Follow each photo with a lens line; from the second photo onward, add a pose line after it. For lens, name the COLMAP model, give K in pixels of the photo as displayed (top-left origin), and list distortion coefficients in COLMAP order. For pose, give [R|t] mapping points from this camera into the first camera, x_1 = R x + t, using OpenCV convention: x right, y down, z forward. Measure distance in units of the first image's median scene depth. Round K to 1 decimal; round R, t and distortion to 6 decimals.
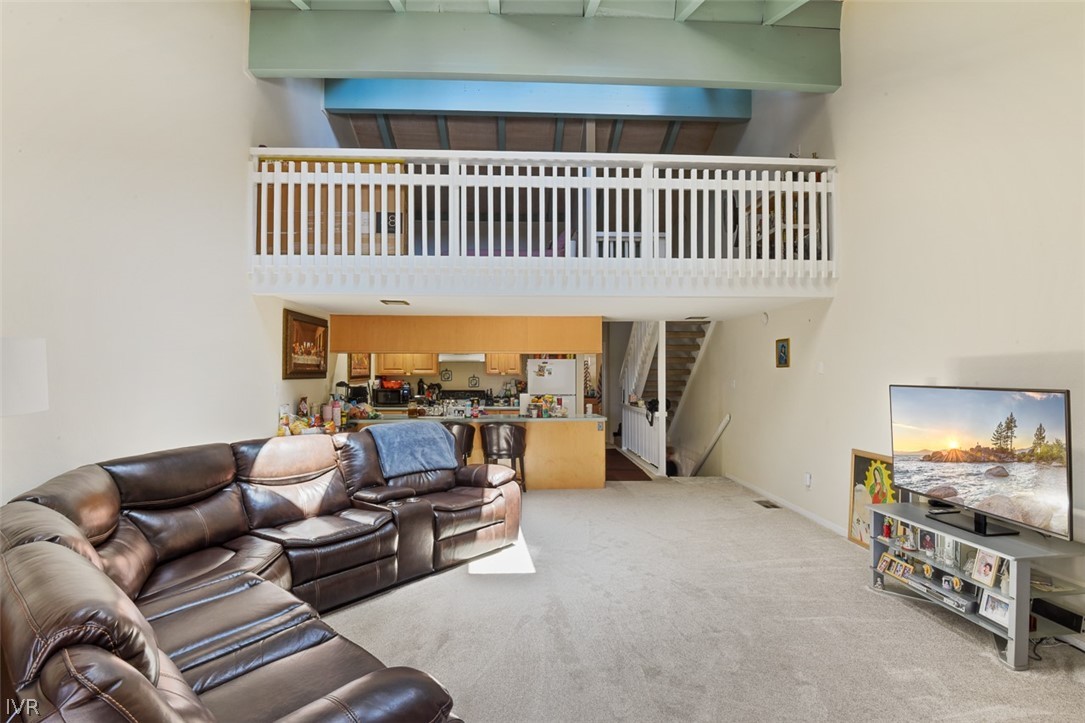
lens RADIAL K [[516.0, 0, 540.7], [0, 516.0, 371.0], [0, 0, 1]] dist [-0.014366, -0.014532]
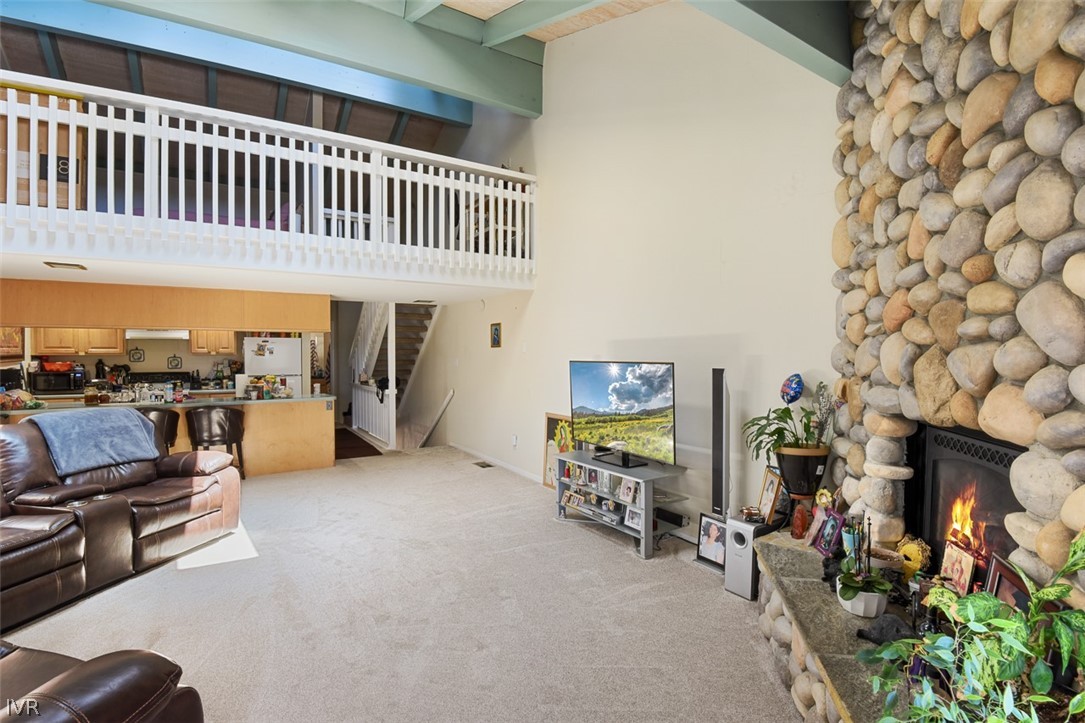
lens RADIAL K [[514.2, 0, 542.4], [0, 514.2, 363.9], [0, 0, 1]] dist [-0.014344, -0.018057]
pose [[0.872441, -0.009206, 0.488633, -0.009988], [-0.001547, 0.999766, 0.021597, 0.005889], [-0.488717, -0.019598, 0.872222, -0.079507]]
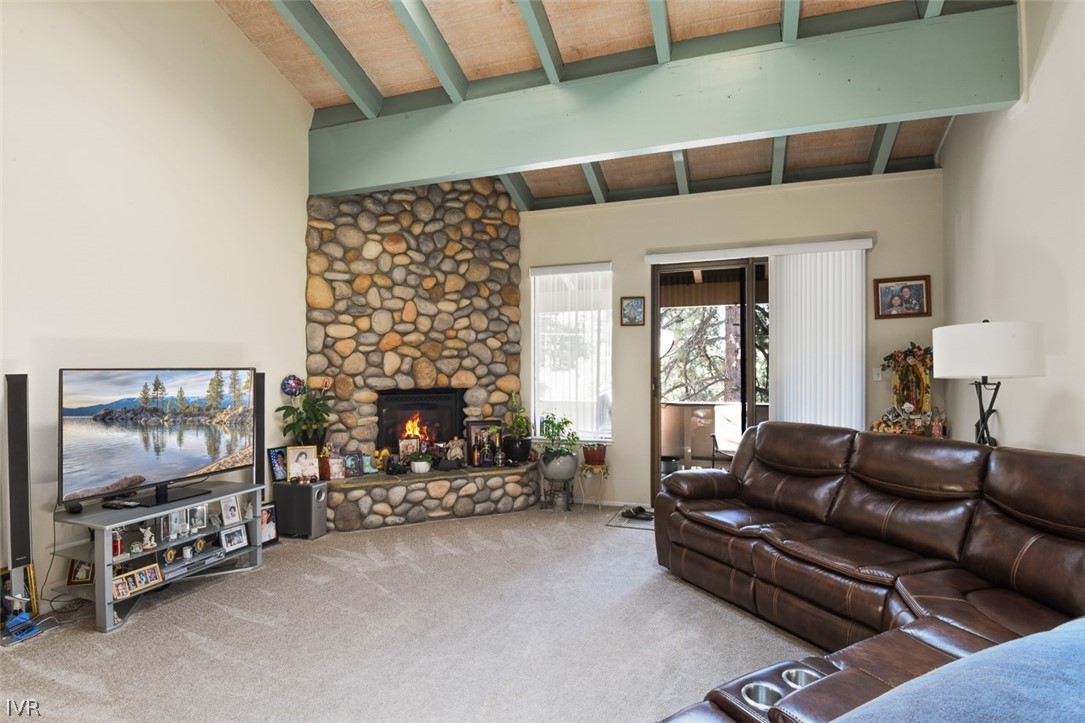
lens RADIAL K [[560.6, 0, 537.5], [0, 560.6, 369.5], [0, 0, 1]] dist [0.001685, -0.000033]
pose [[-0.923237, 0.006225, 0.384182, -0.219476], [0.006131, 0.999980, -0.001467, 0.026686], [-0.384183, 0.001001, -0.923256, 1.190857]]
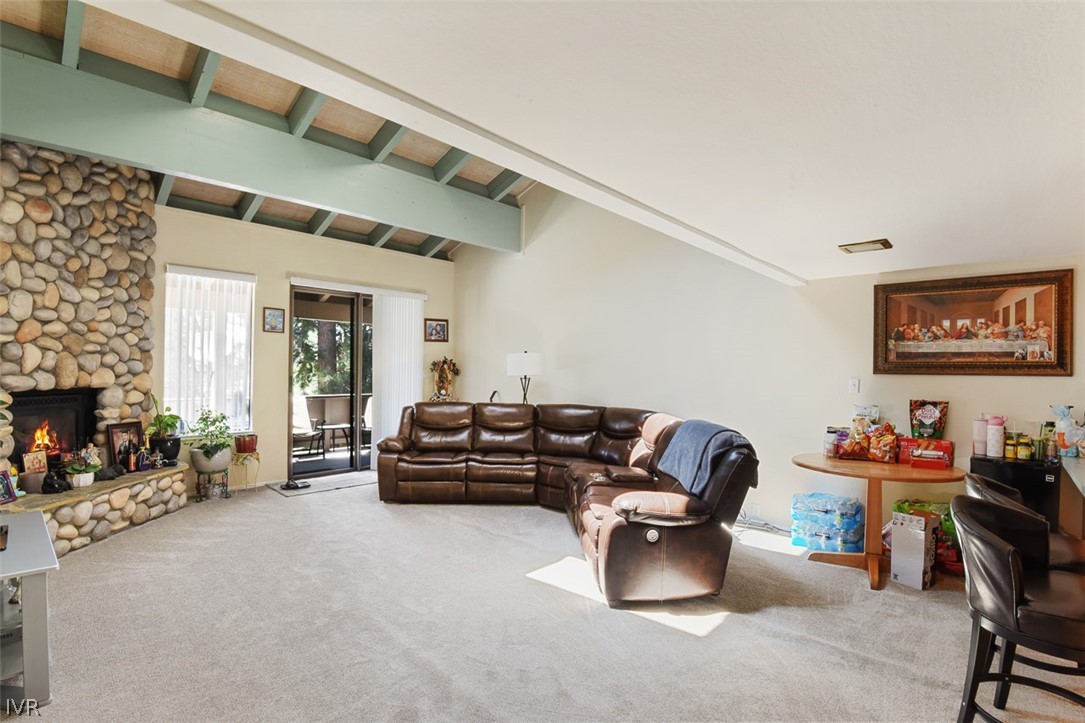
lens RADIAL K [[516.0, 0, 540.7], [0, 516.0, 371.0], [0, 0, 1]] dist [-0.014366, -0.014532]
pose [[-0.719395, -0.005705, -0.694578, 0.511249], [-0.009909, 0.999949, 0.002049, 0.021443], [0.694531, 0.008356, -0.719414, 1.431614]]
